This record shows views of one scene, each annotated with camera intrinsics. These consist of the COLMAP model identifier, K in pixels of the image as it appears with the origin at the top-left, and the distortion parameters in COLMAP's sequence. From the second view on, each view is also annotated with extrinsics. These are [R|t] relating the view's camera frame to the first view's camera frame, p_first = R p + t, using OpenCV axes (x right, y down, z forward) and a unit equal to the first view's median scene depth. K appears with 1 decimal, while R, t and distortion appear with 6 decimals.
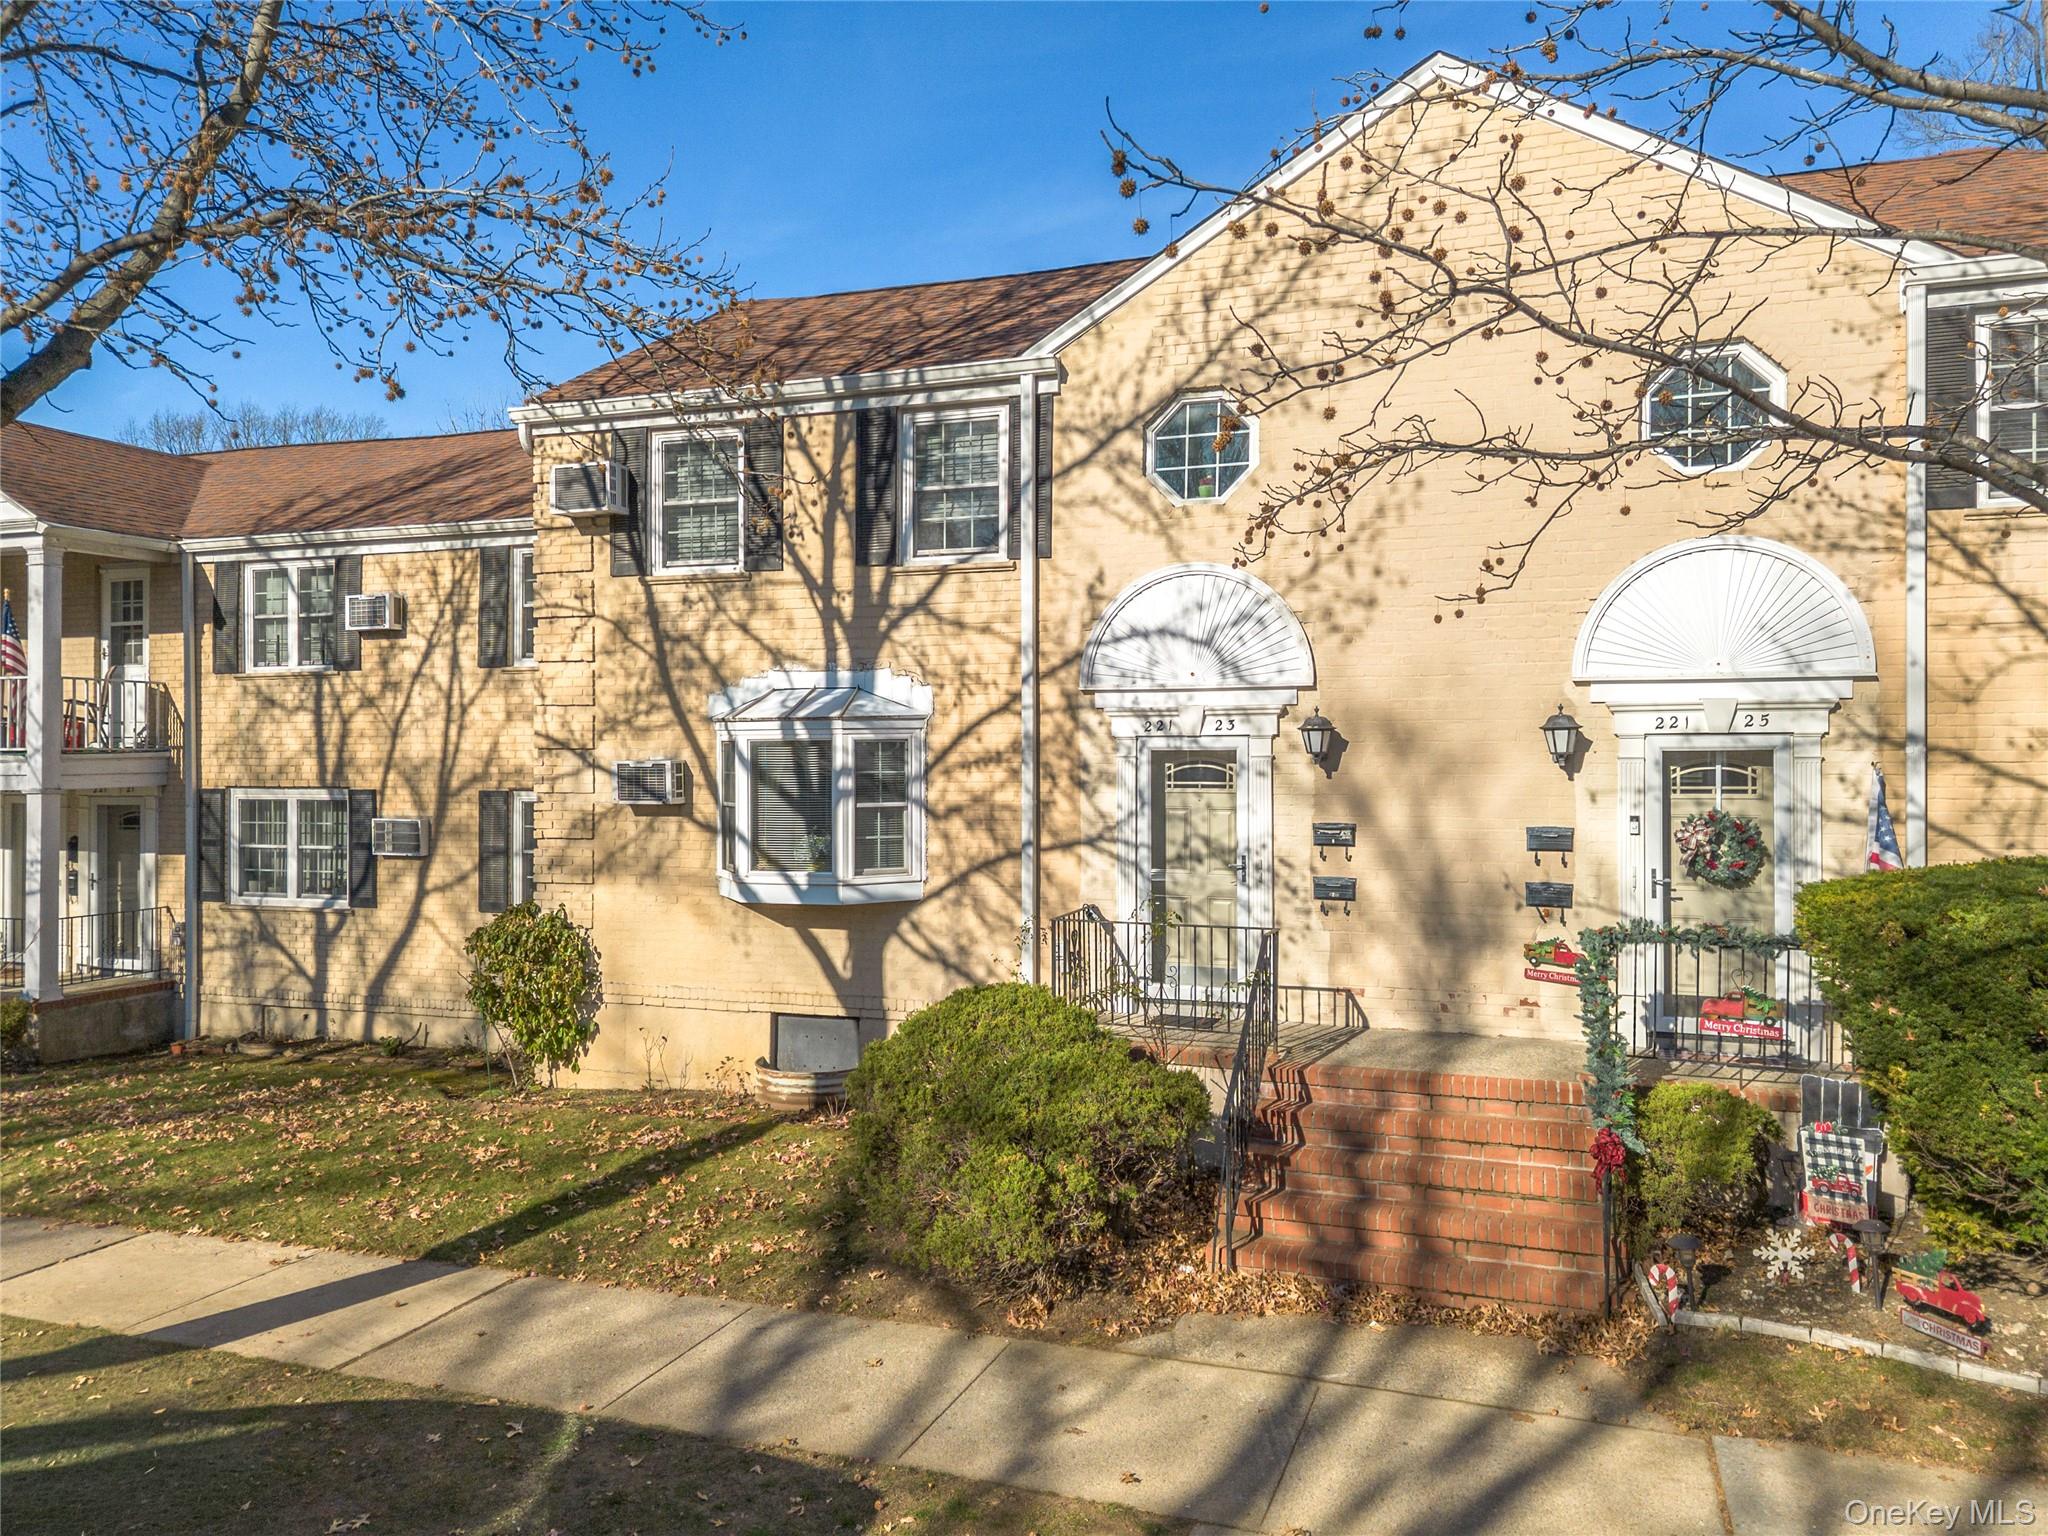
lens RADIAL K [[1445.9, 0, 1024.9], [0, 1445.9, 770.4], [0, 0, 1]] dist [0.121536, -0.164582]
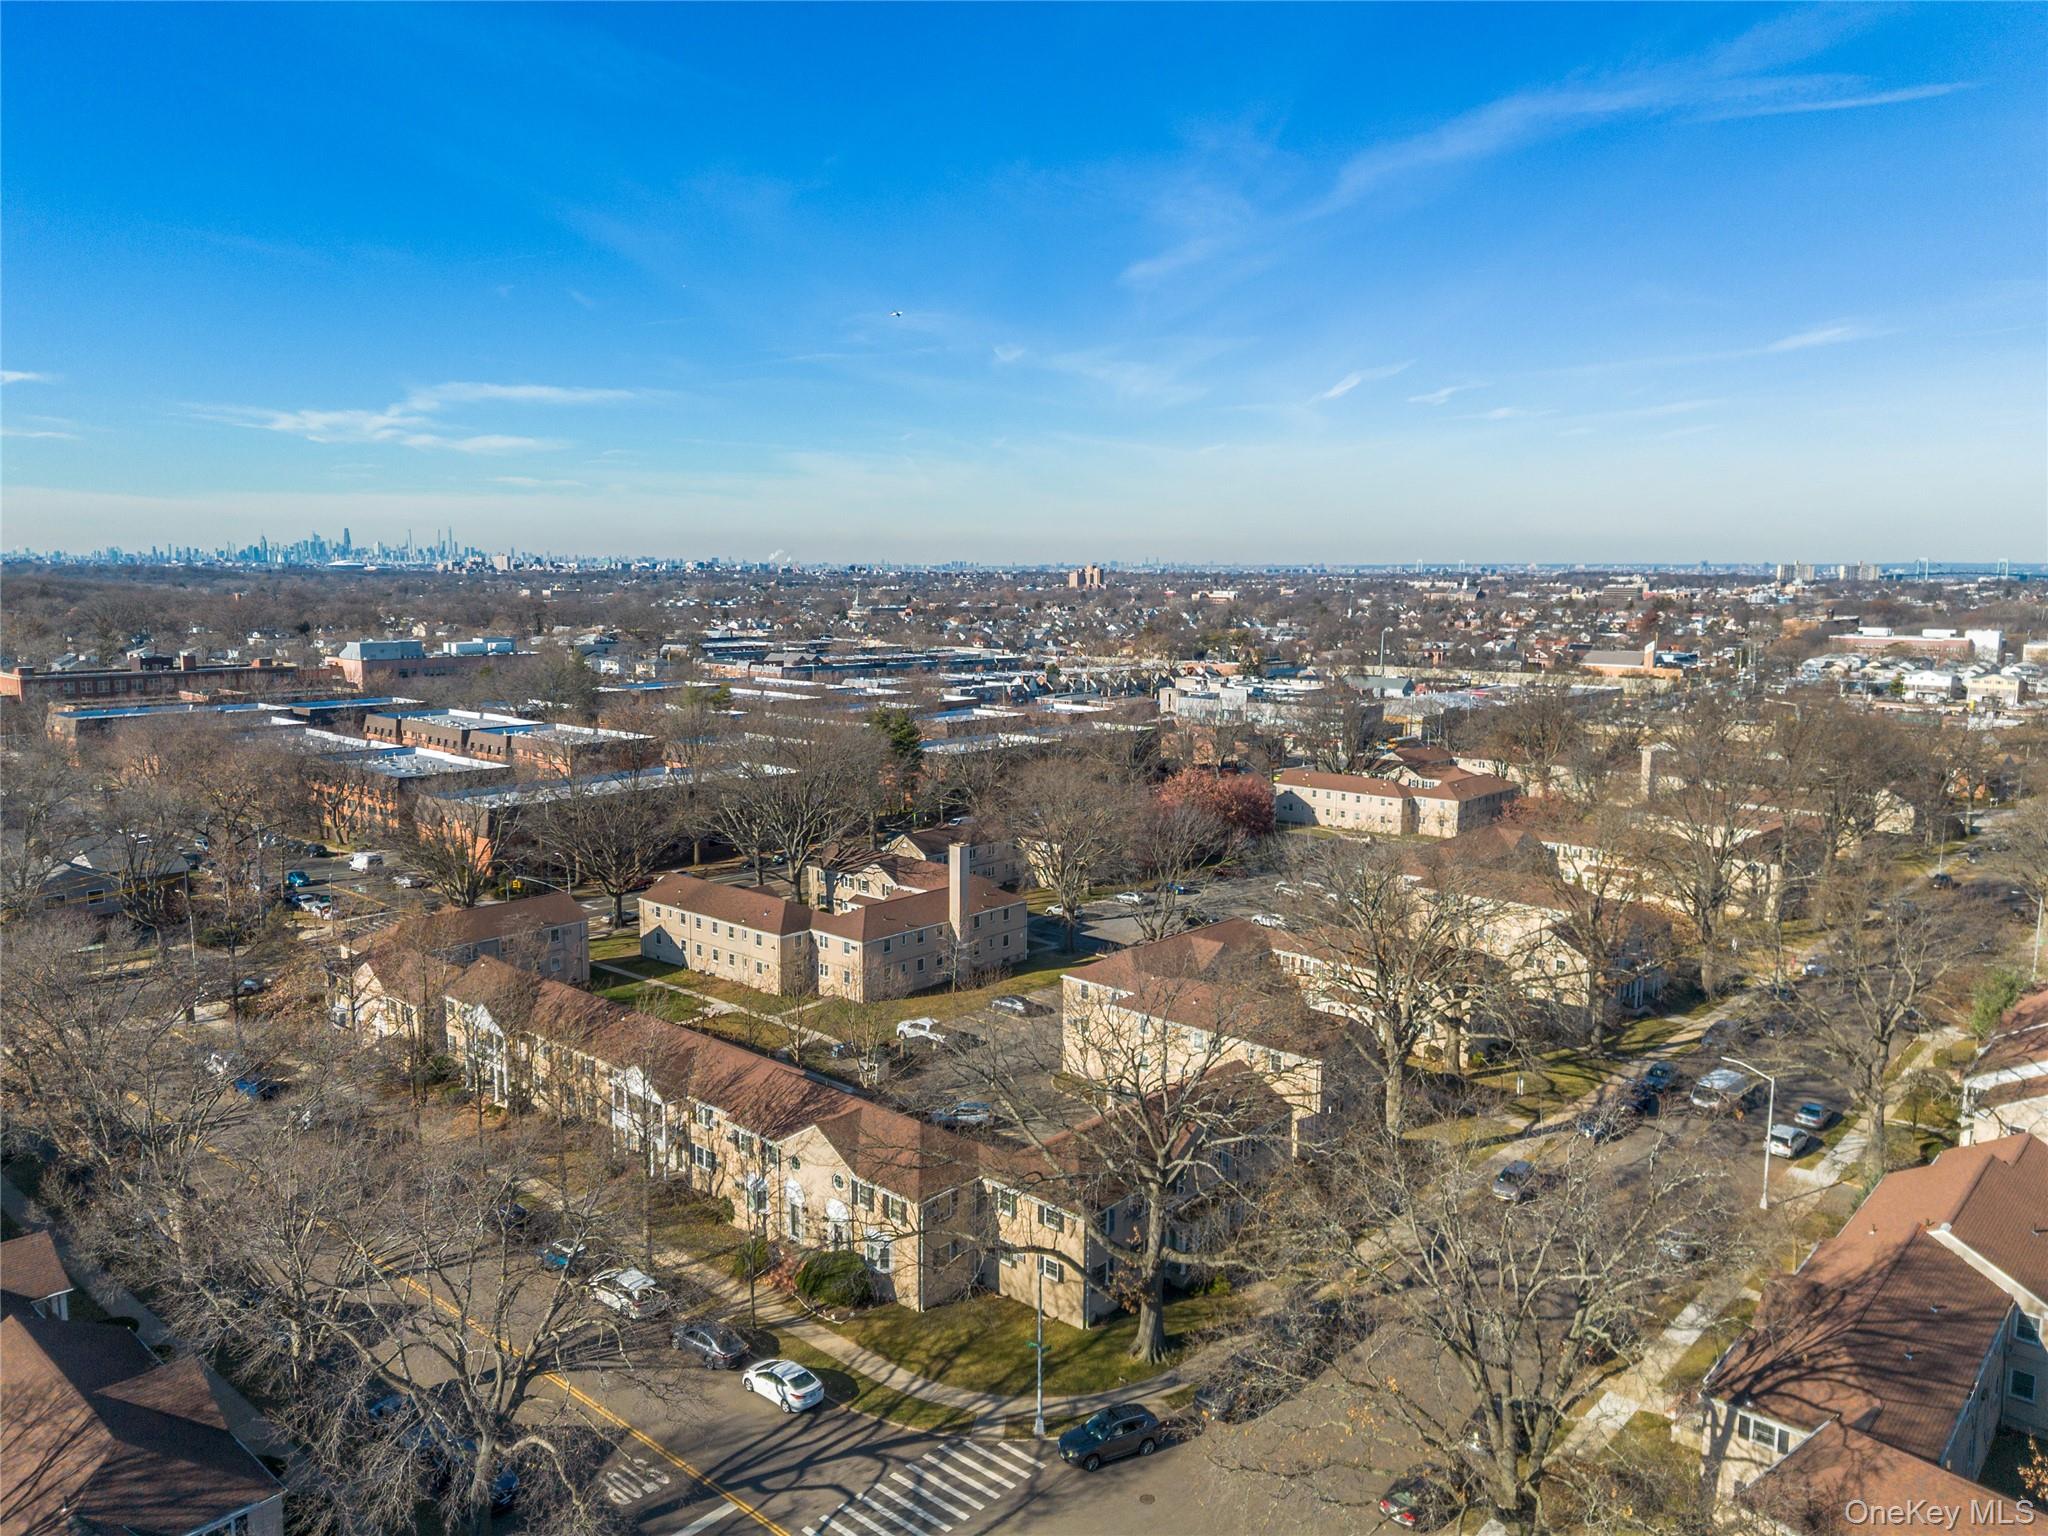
lens RADIAL K [[1443.1, 0, 1031.1], [0, 1443.1, 776.3], [0, 0, 1]] dist [0.086476, -0.063869]
pose [[0.931939, 0.056604, -0.358170, 3.355564], [-0.010513, 0.991544, 0.129345, -2.803872], [0.362462, -0.116776, 0.924654, -4.558786]]
